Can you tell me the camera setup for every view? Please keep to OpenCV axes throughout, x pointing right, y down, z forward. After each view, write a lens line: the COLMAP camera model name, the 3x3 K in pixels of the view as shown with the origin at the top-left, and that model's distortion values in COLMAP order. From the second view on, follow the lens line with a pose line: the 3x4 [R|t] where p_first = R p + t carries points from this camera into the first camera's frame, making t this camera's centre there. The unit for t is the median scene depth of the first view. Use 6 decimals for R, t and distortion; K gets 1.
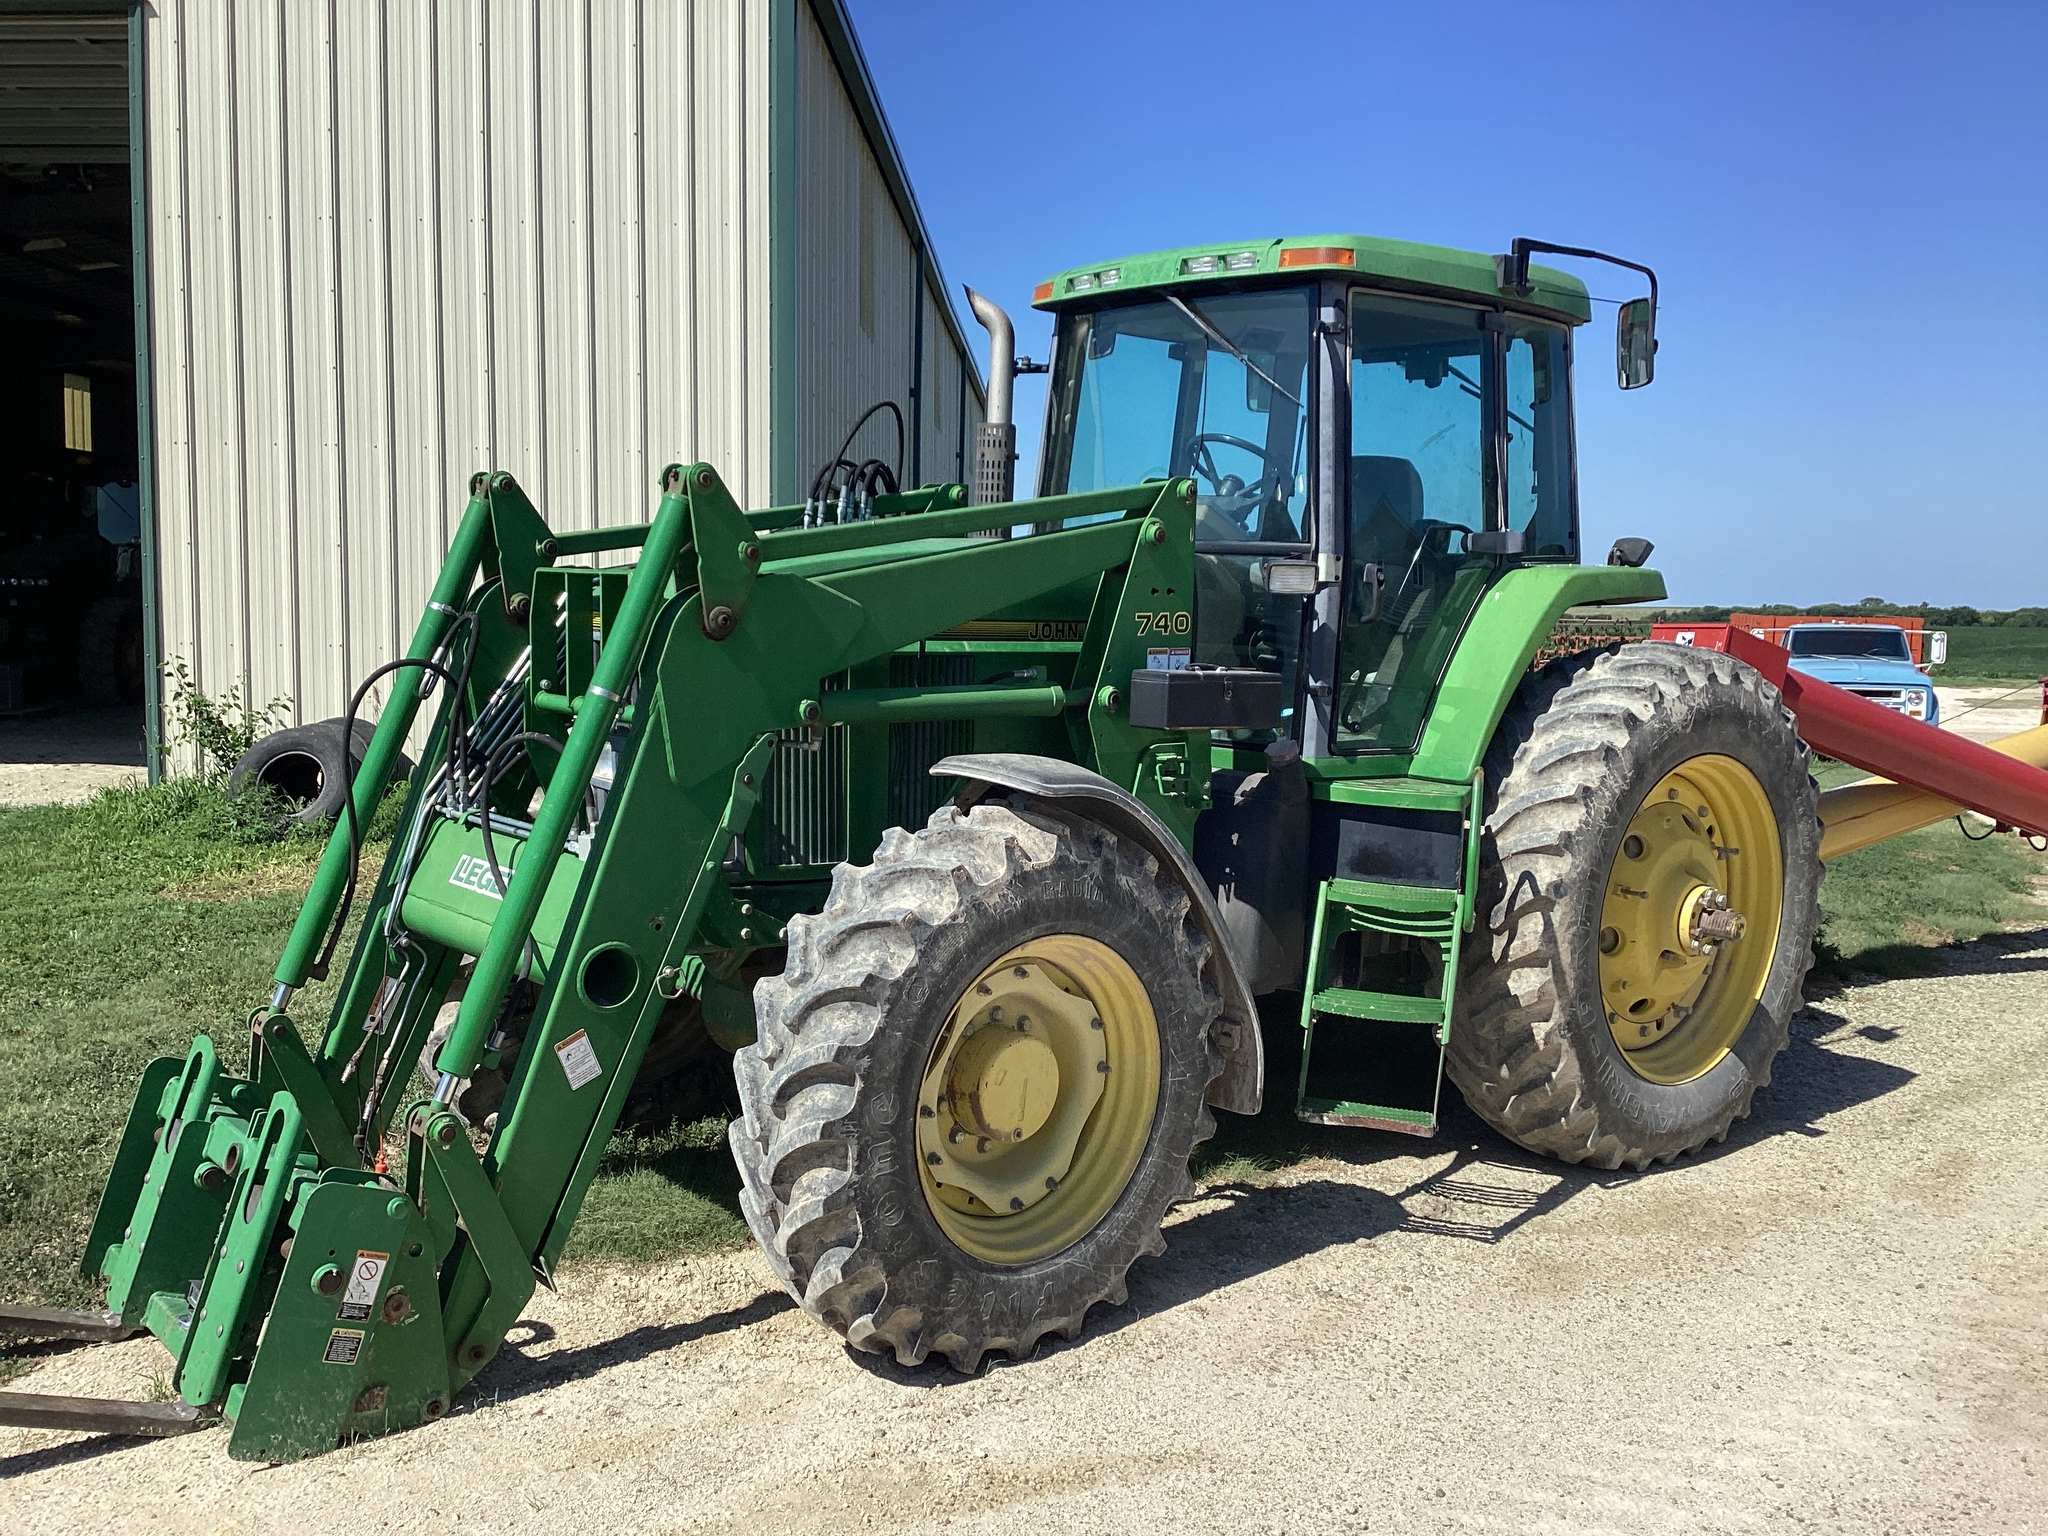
lens RADIAL K [[1816.4, 0, 1013.0], [0, 1816.4, 759.2], [0, 0, 1]] dist [0.043658, -0.029834]
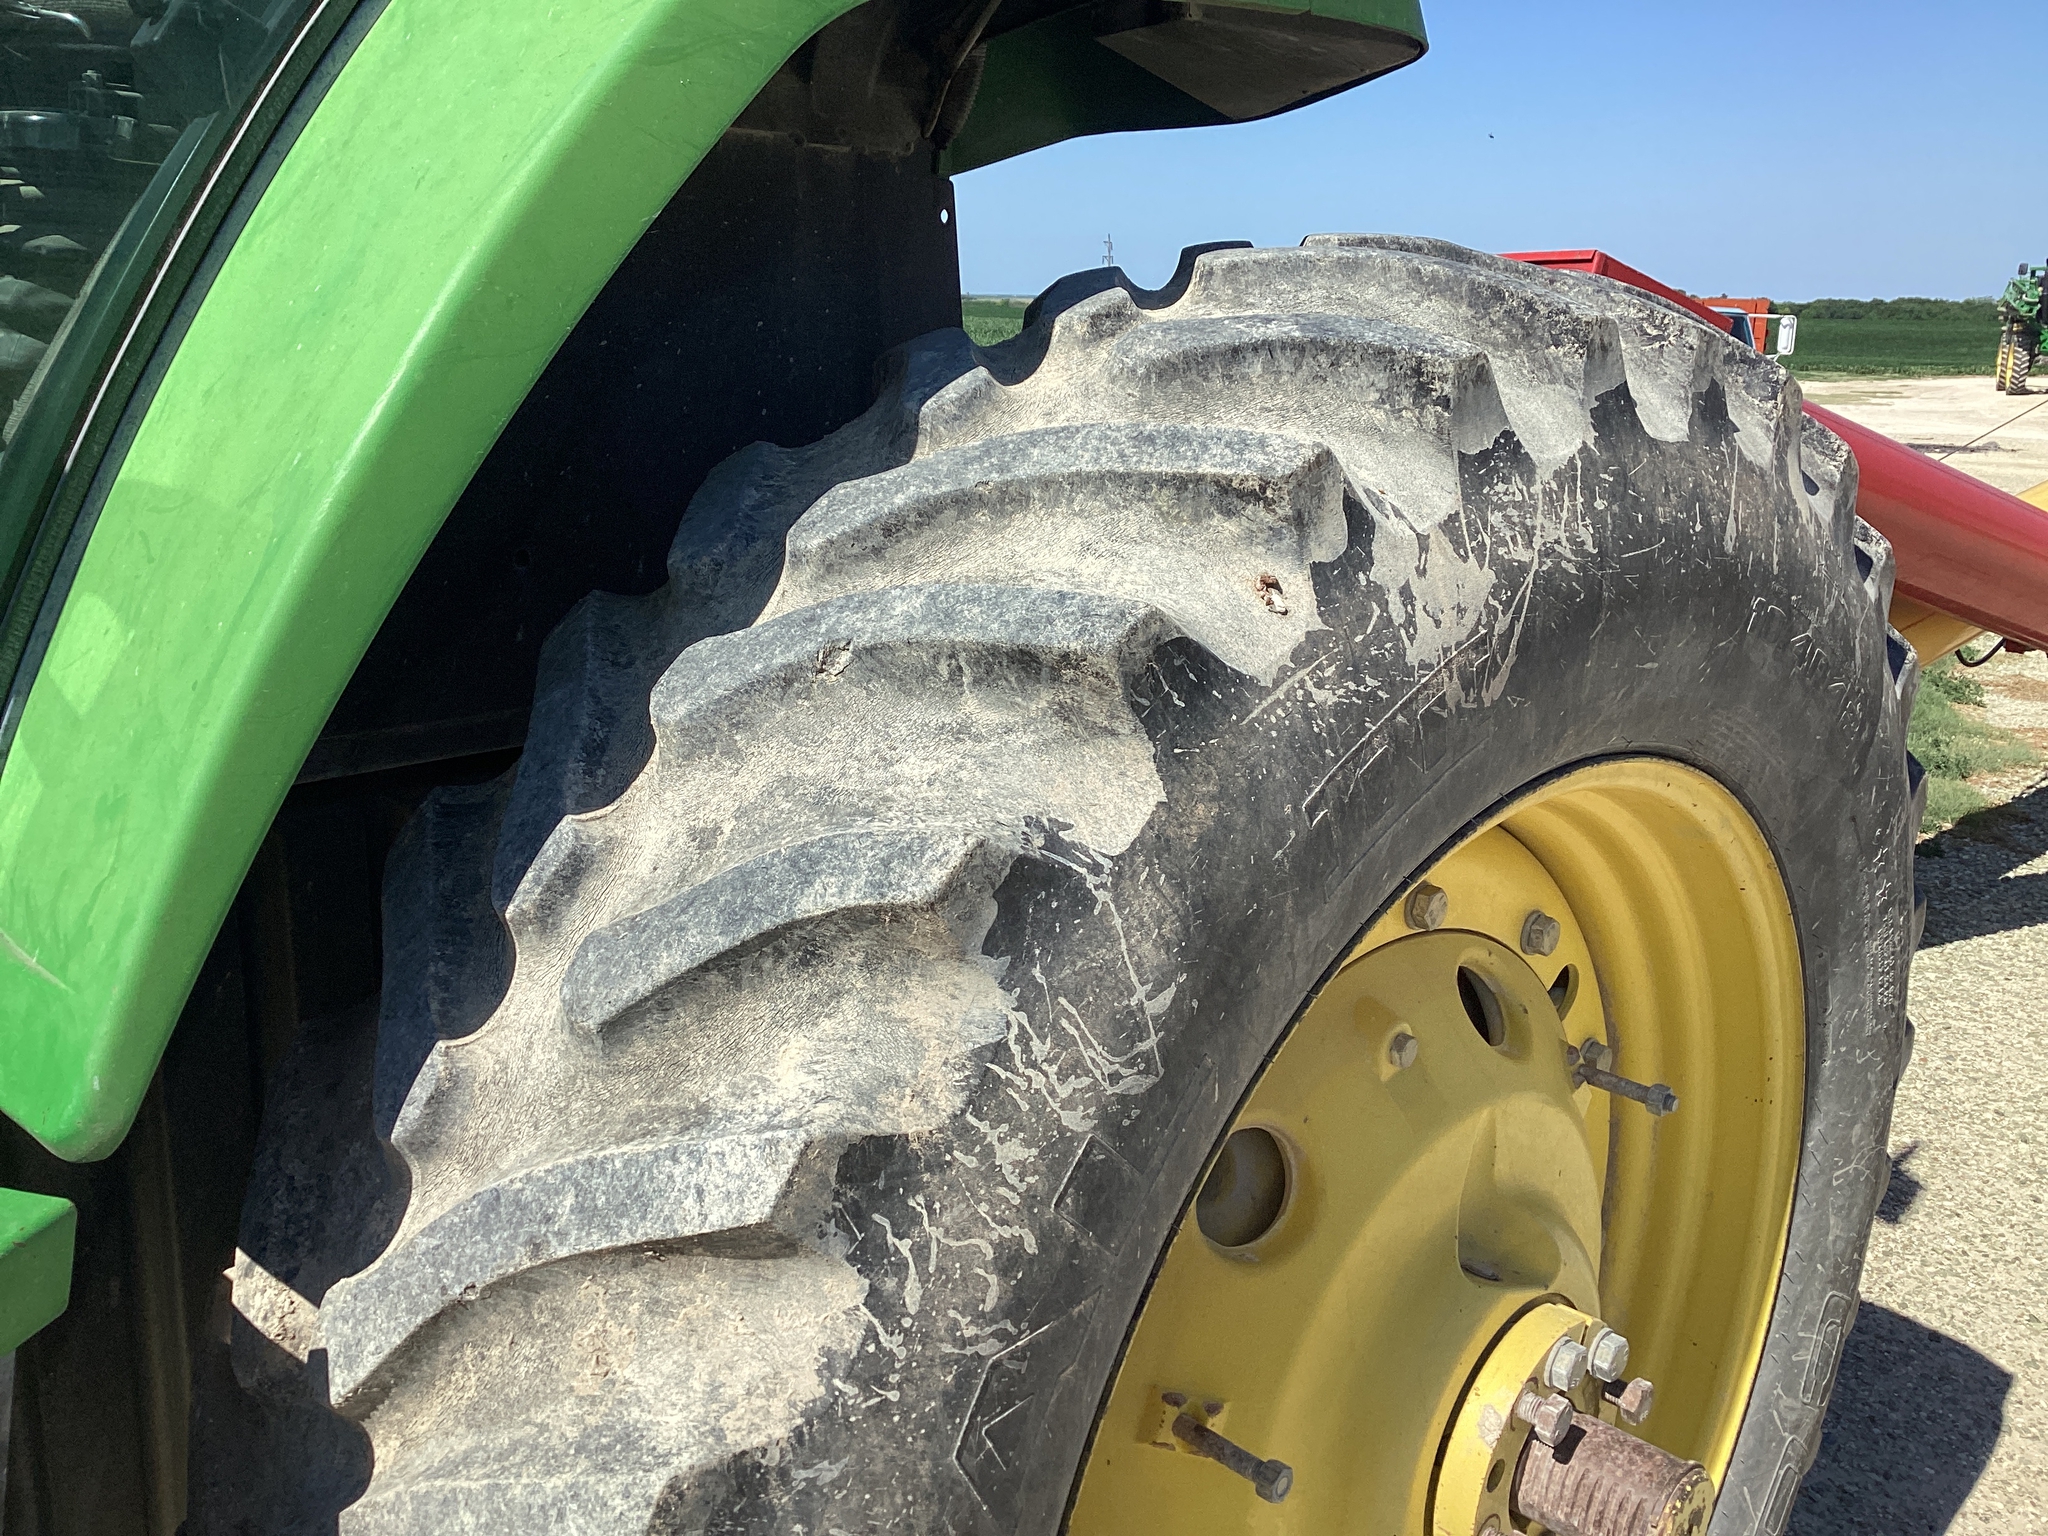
lens RADIAL K [[1816.4, 0, 1027.8], [0, 1816.4, 779.1], [0, 0, 1]] dist [0.043658, -0.029834]
pose [[0.993833, -0.033494, 0.105704, 0.305603], [0.015090, 0.985274, 0.170318, -0.041337], [-0.109852, -0.167673, 0.979703, 0.830454]]
